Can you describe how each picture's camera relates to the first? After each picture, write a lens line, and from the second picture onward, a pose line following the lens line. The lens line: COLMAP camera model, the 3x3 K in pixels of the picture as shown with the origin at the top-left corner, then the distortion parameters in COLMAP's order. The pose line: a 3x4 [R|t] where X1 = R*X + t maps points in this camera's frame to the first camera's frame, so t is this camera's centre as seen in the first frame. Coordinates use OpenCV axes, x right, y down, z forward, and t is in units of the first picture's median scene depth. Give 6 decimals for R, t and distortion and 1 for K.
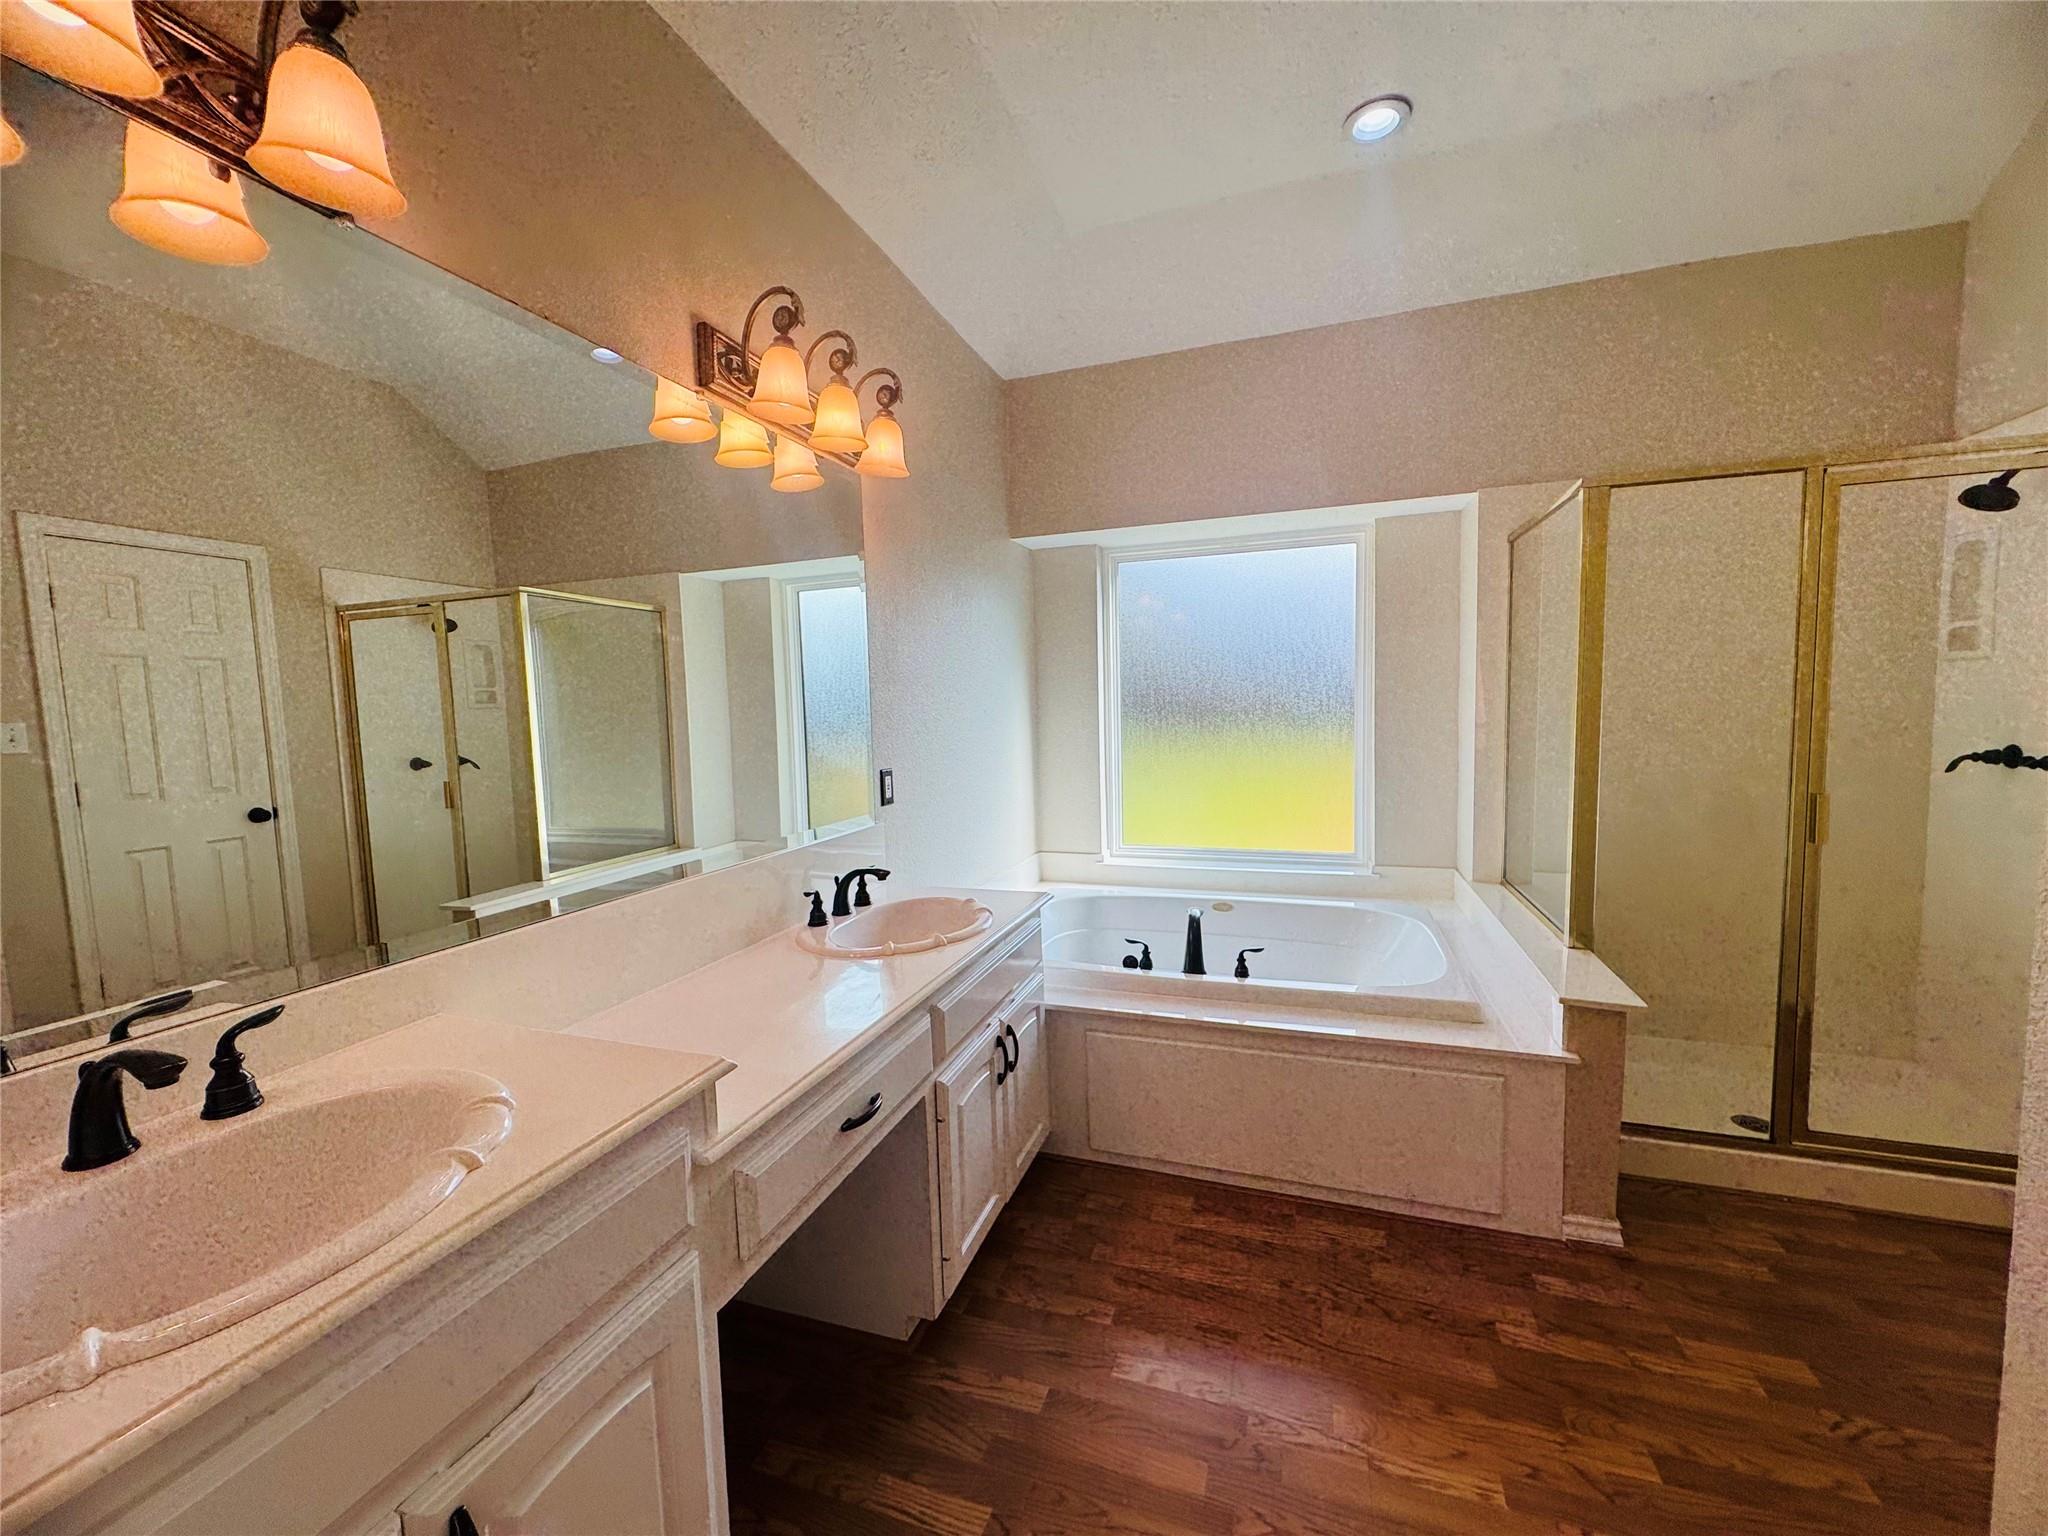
lens RADIAL K [[816.5, 0, 1026.0], [0, 816.5, 771.9], [0, 0, 1]] dist [0.002451, 0.000386]
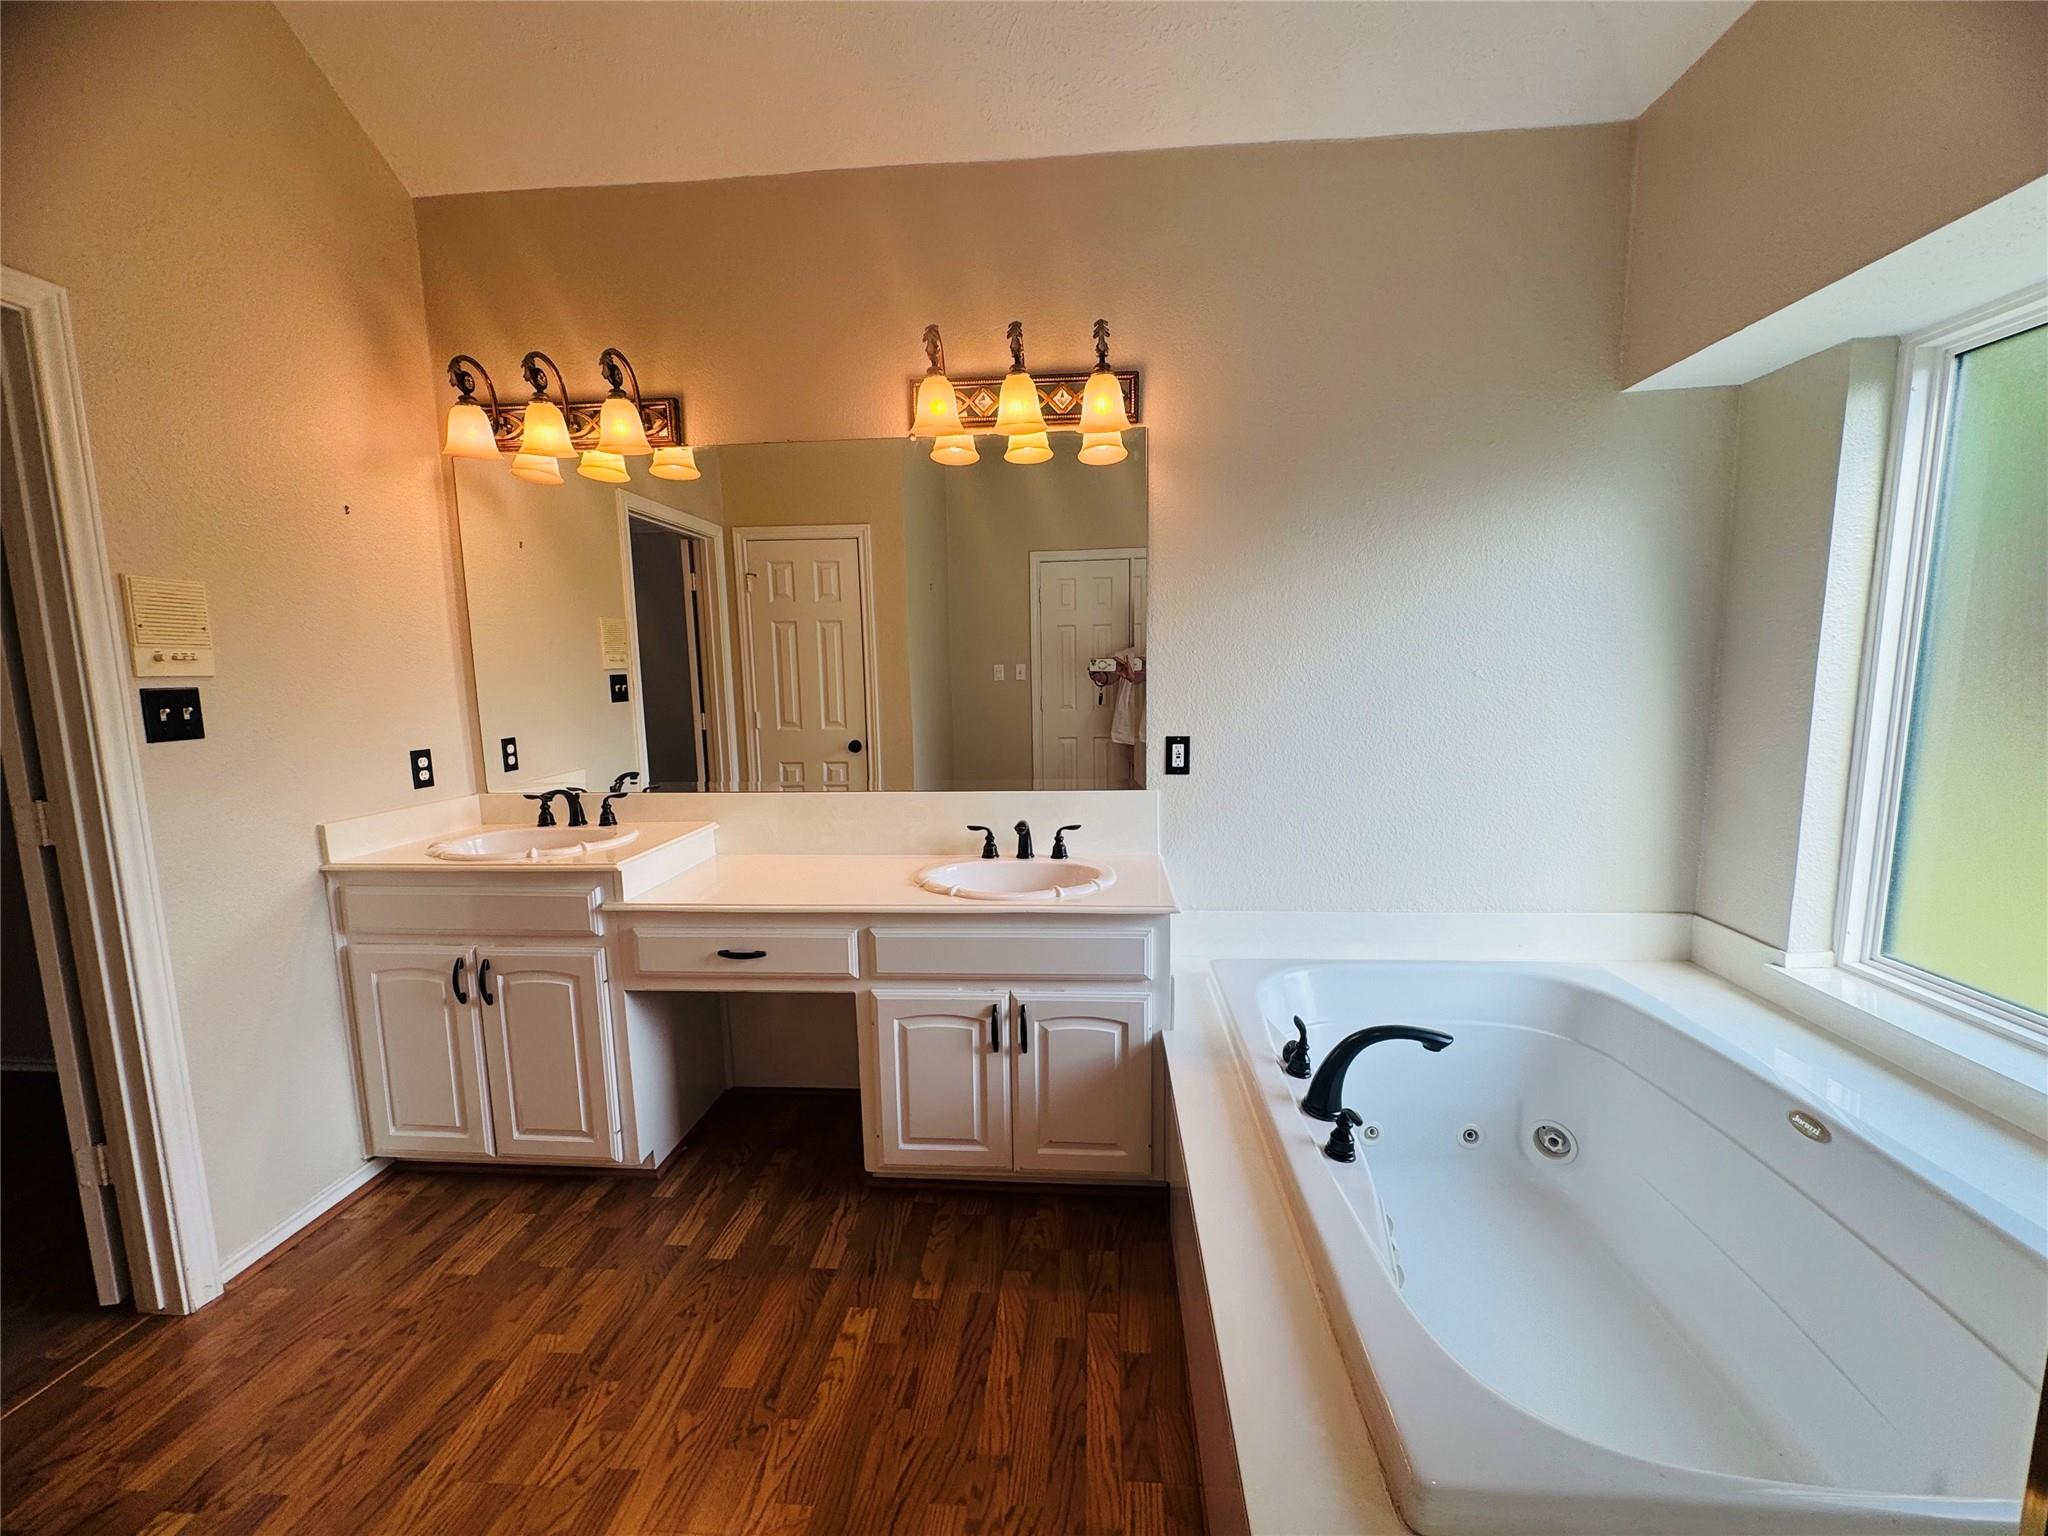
lens RADIAL K [[816.5, 0, 1027.6], [0, 816.5, 773.5], [0, 0, 1]] dist [0.002451, 0.000386]
pose [[0.252272, 0.141536, -0.957249, 1.116805], [-0.065382, 0.989478, 0.129070, -0.115529], [0.965445, 0.030026, 0.258872, 0.943514]]
